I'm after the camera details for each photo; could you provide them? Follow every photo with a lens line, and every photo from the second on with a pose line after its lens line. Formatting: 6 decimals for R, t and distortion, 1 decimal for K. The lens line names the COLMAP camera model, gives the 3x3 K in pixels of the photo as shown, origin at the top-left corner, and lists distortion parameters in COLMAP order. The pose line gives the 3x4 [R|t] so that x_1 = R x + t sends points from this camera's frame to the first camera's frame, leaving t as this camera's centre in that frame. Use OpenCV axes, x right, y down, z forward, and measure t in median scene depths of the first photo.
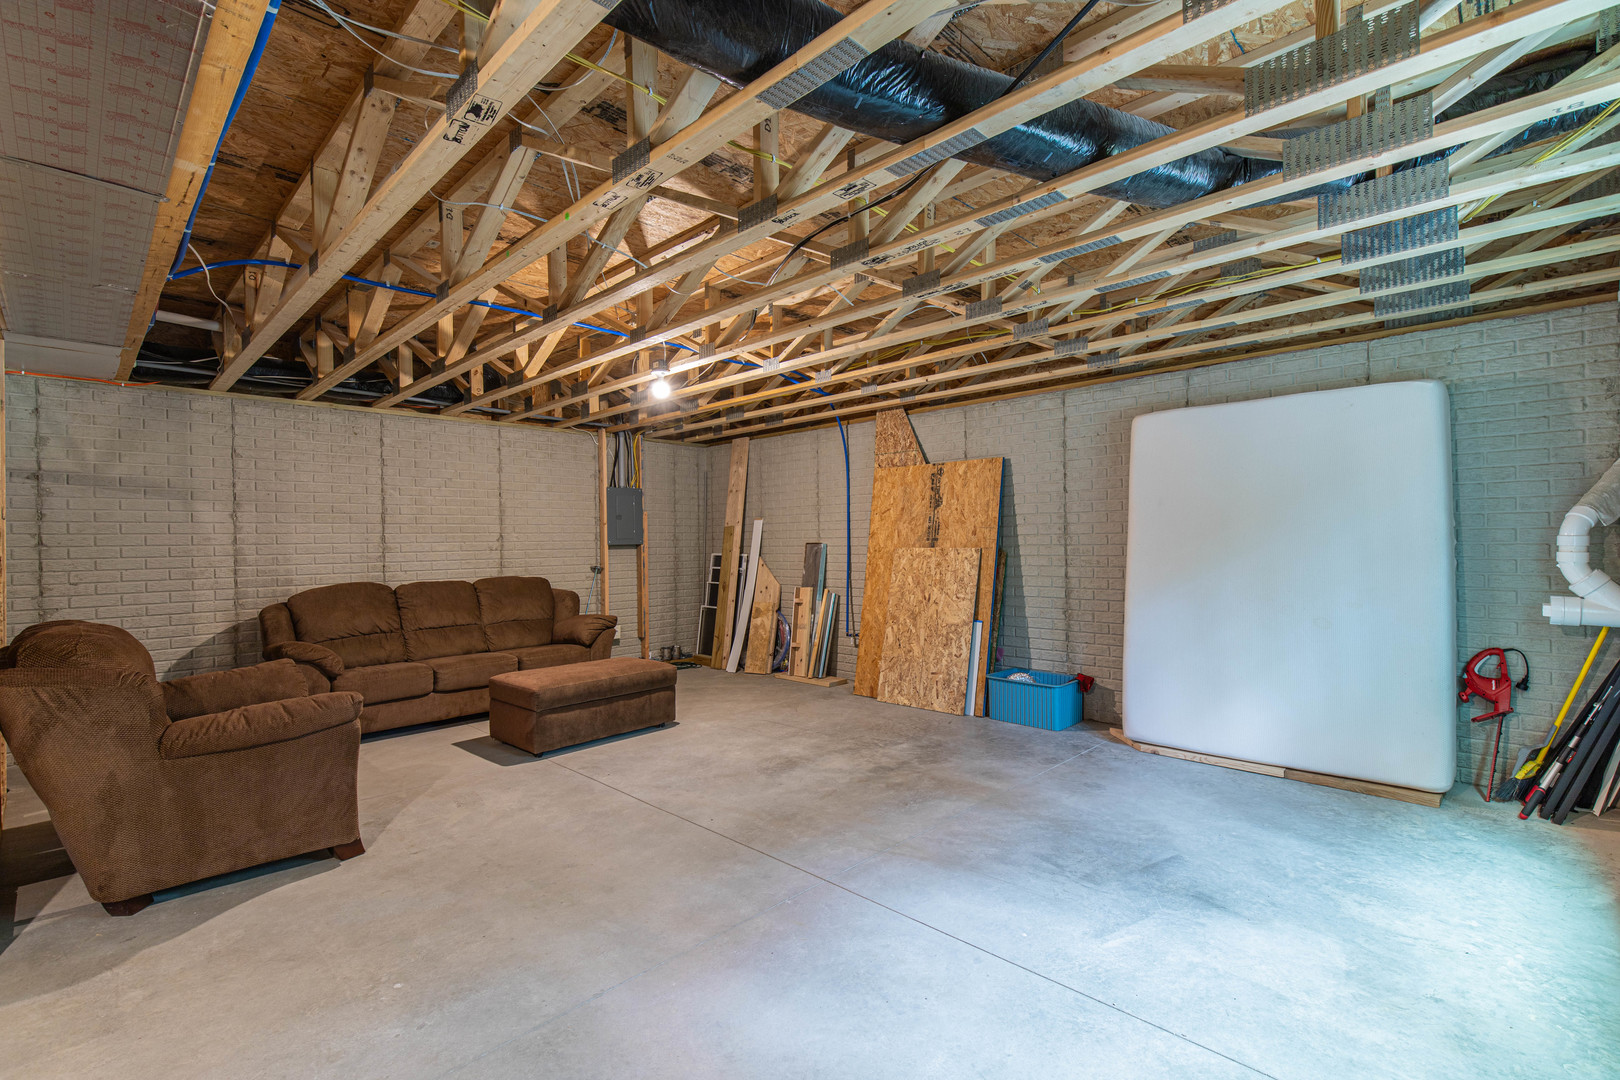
lens RADIAL K [[724.7, 0, 825.0], [0, 724.7, 538.8], [0, 0, 1]] dist [0.009400, -0.001182]
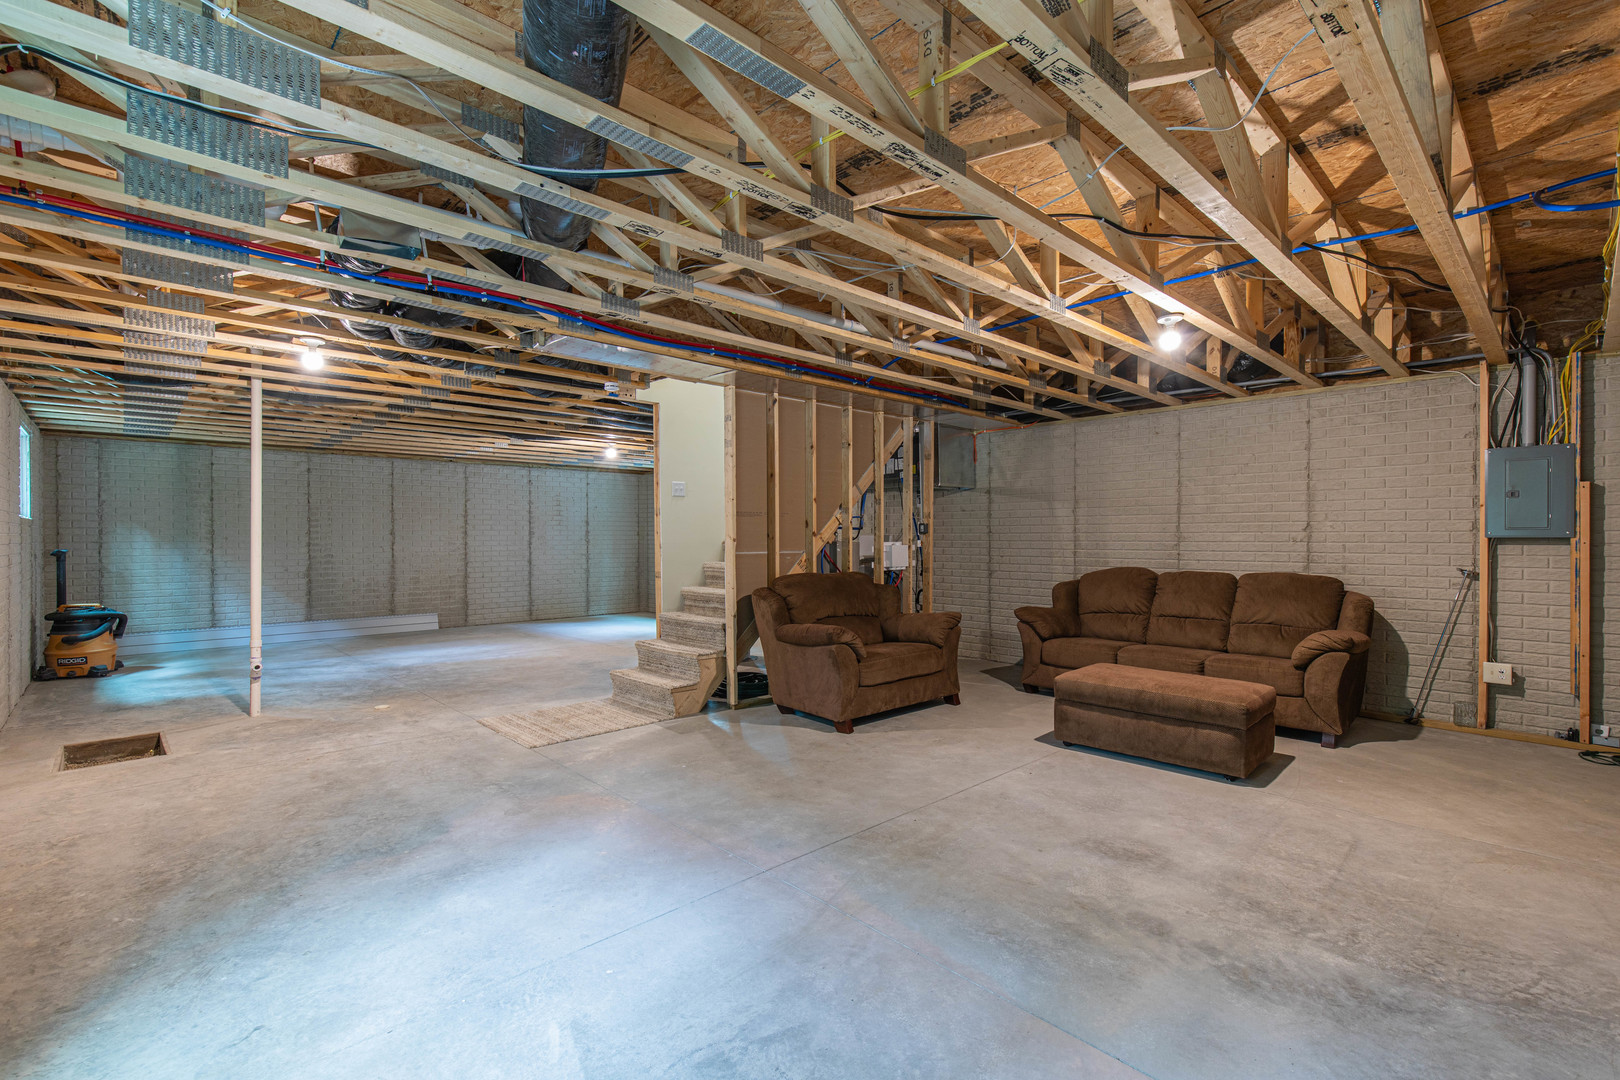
lens RADIAL K [[724.7, 0, 823.4], [0, 724.7, 541.1], [0, 0, 1]] dist [0.009400, -0.001182]
pose [[-0.039351, 0.020869, -0.999008, 0.680614], [0.004080, 0.999777, 0.020725, -0.008008], [0.999217, -0.003261, -0.039427, 0.762971]]
